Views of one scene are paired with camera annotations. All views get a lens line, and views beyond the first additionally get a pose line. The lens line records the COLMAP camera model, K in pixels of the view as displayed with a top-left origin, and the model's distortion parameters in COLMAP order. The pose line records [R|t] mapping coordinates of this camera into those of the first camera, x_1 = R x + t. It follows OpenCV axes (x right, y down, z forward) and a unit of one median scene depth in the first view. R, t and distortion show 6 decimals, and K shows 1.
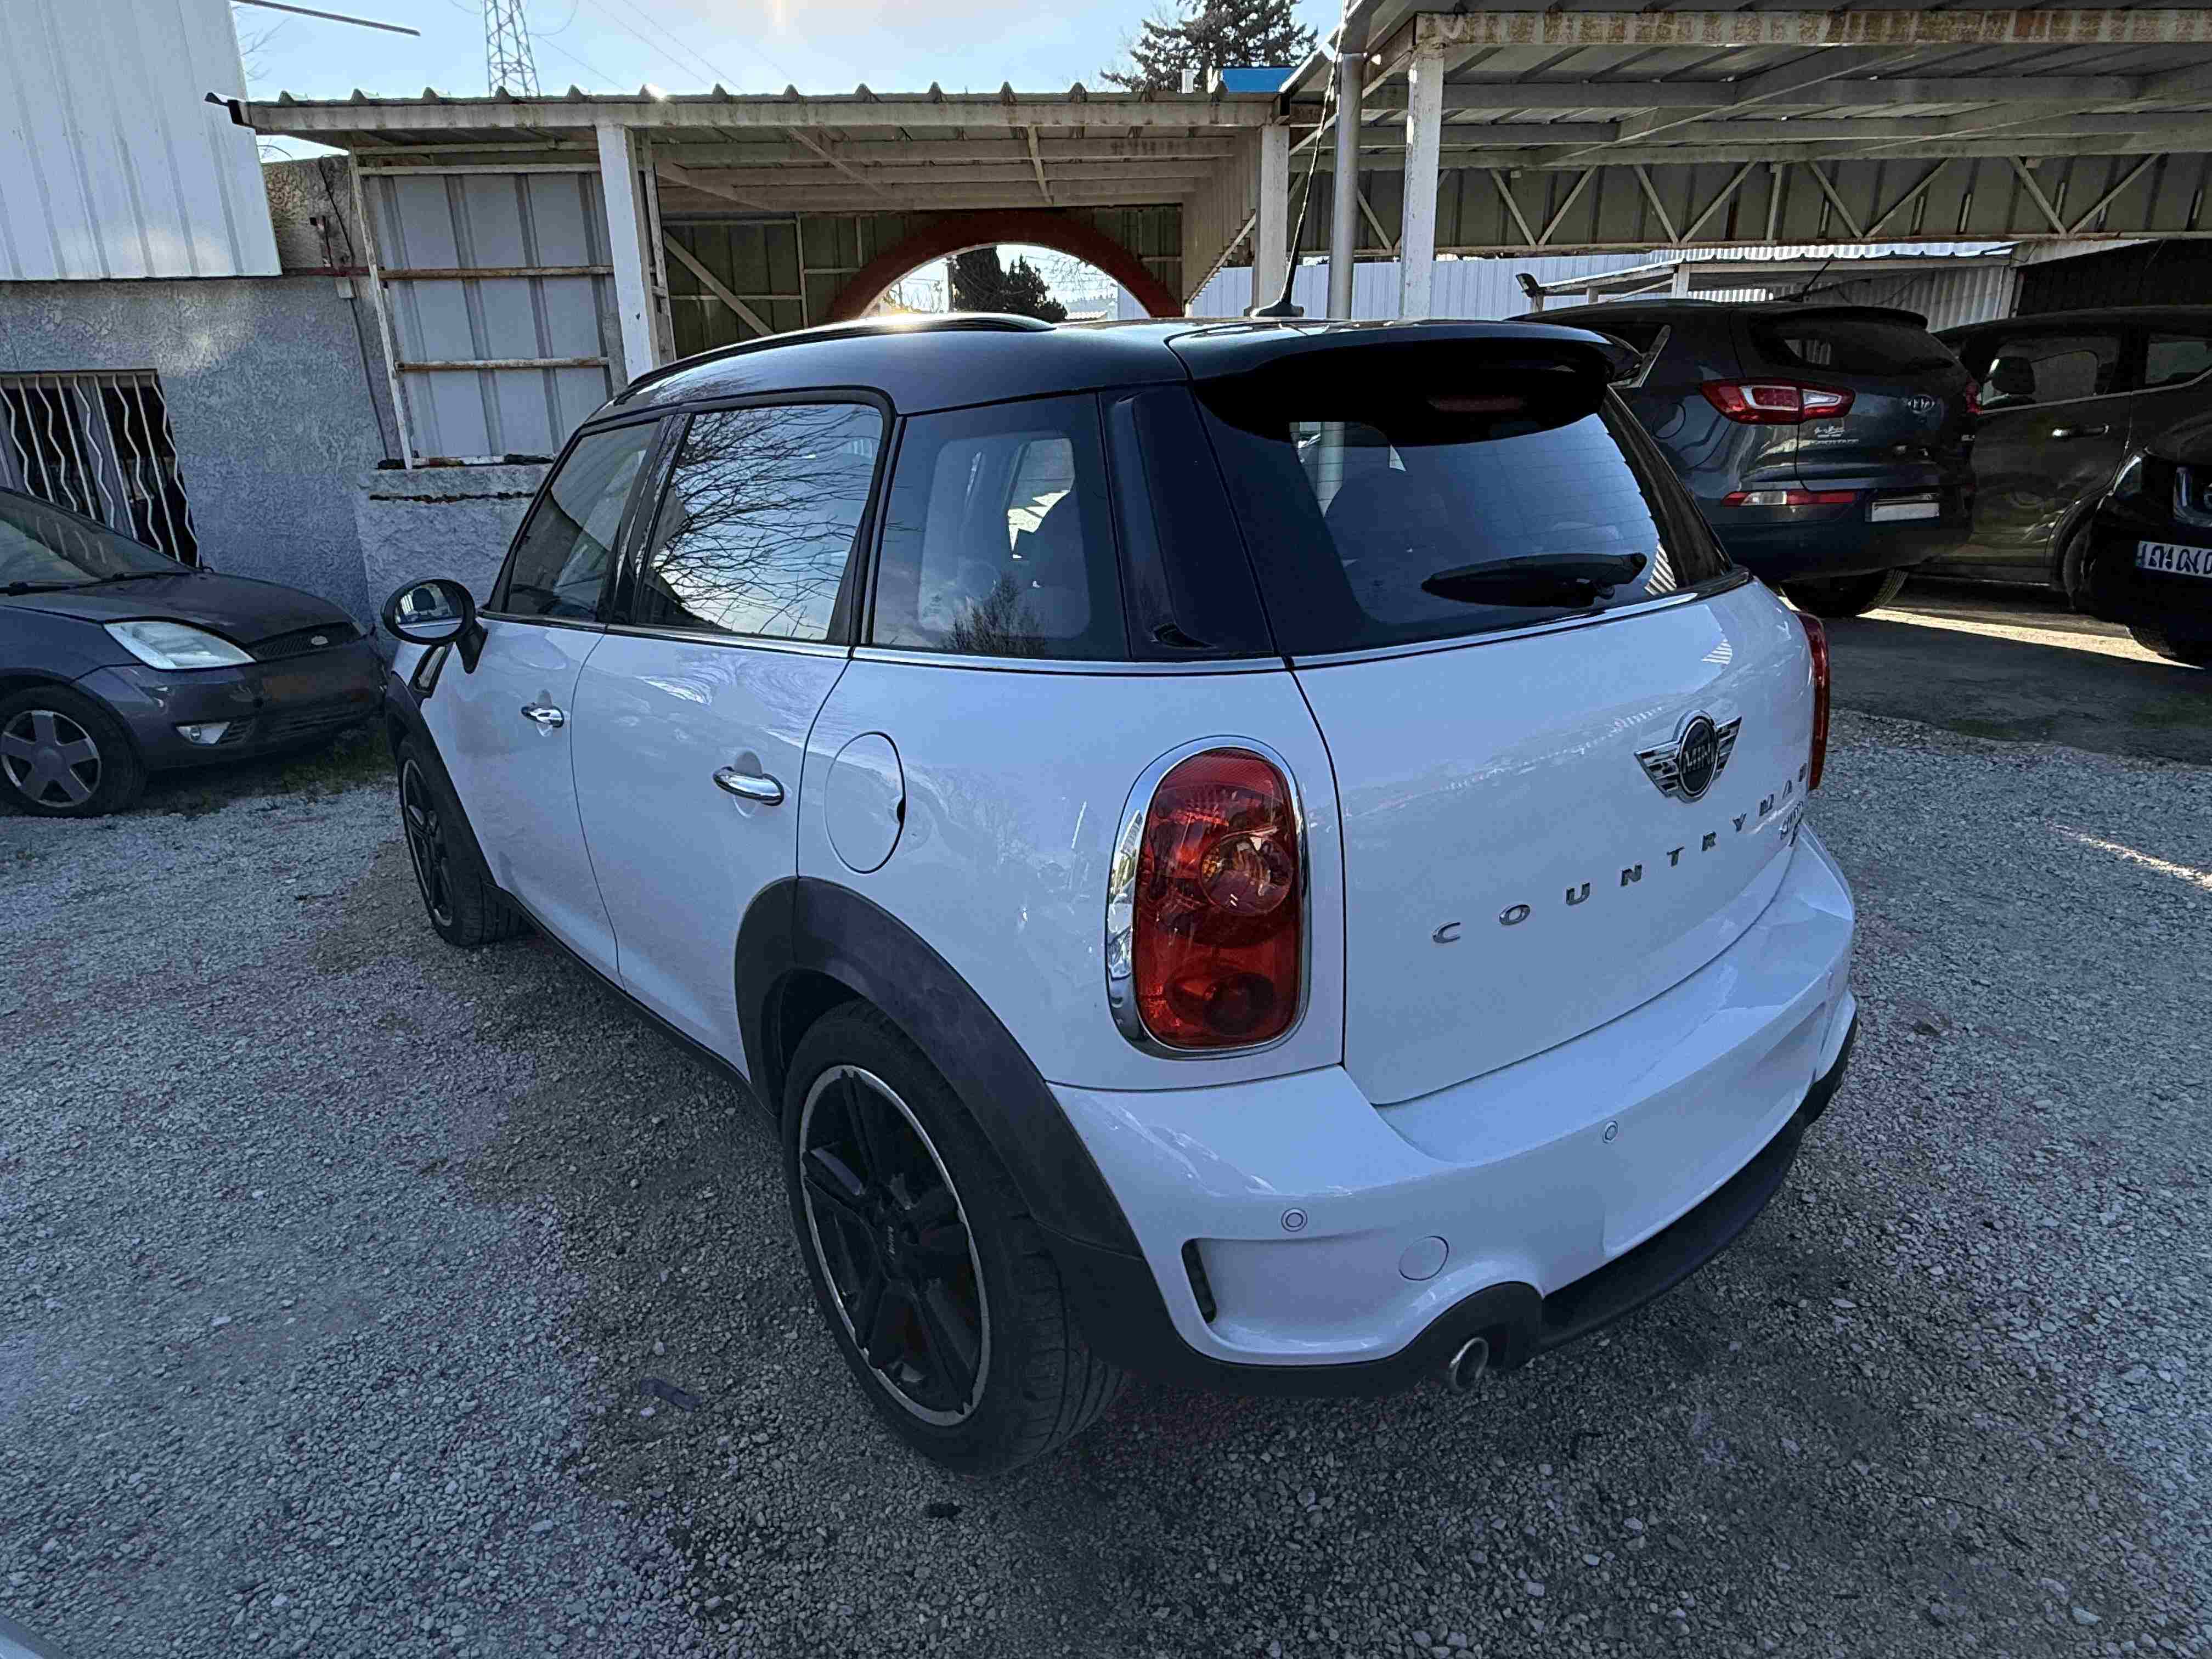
lens RADIAL K [[1256.8, 0, 1106.0], [0, 1256.8, 829.5], [0, 0, 1]] dist [0.023509, 0.000929]
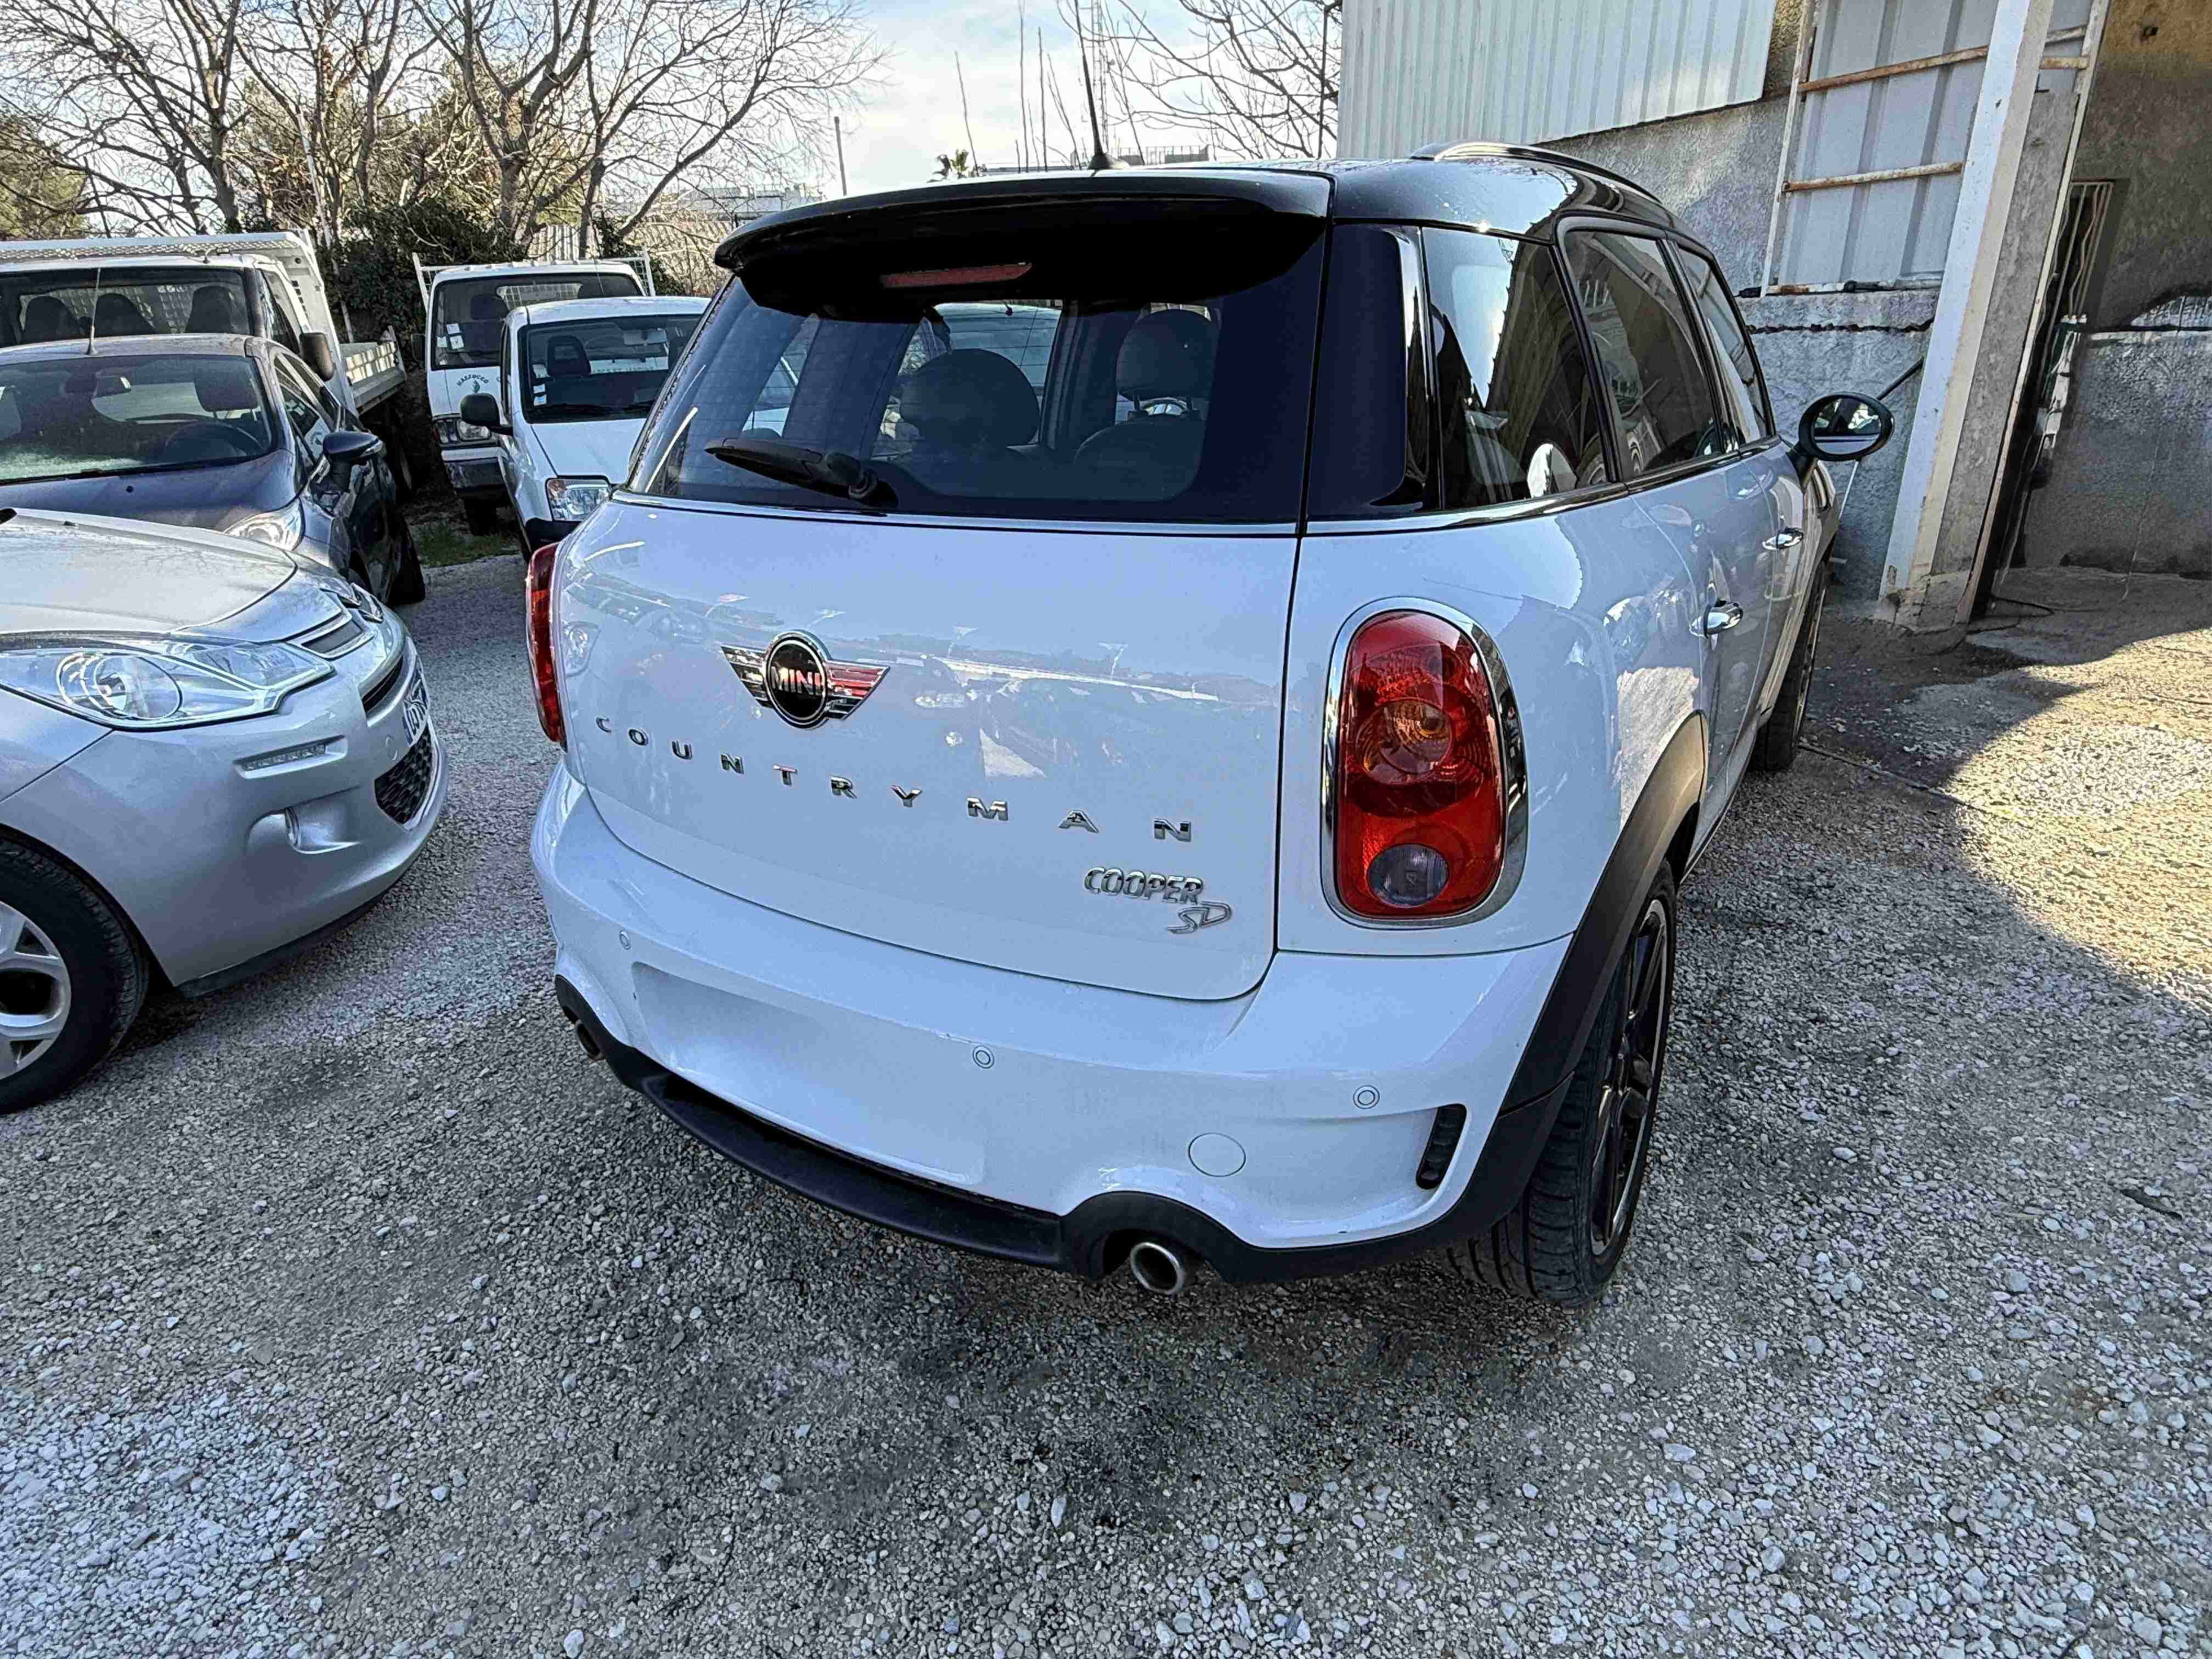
lens RADIAL K [[1256.8, 0, 1106.0], [0, 1256.8, 829.5], [0, 0, 1]] dist [0.023509, 0.000929]
pose [[0.409824, 0.363260, -0.836712, 0.232724], [-0.255218, 0.926310, 0.277152, -0.044916], [0.875733, 0.099960, 0.472334, 0.127399]]
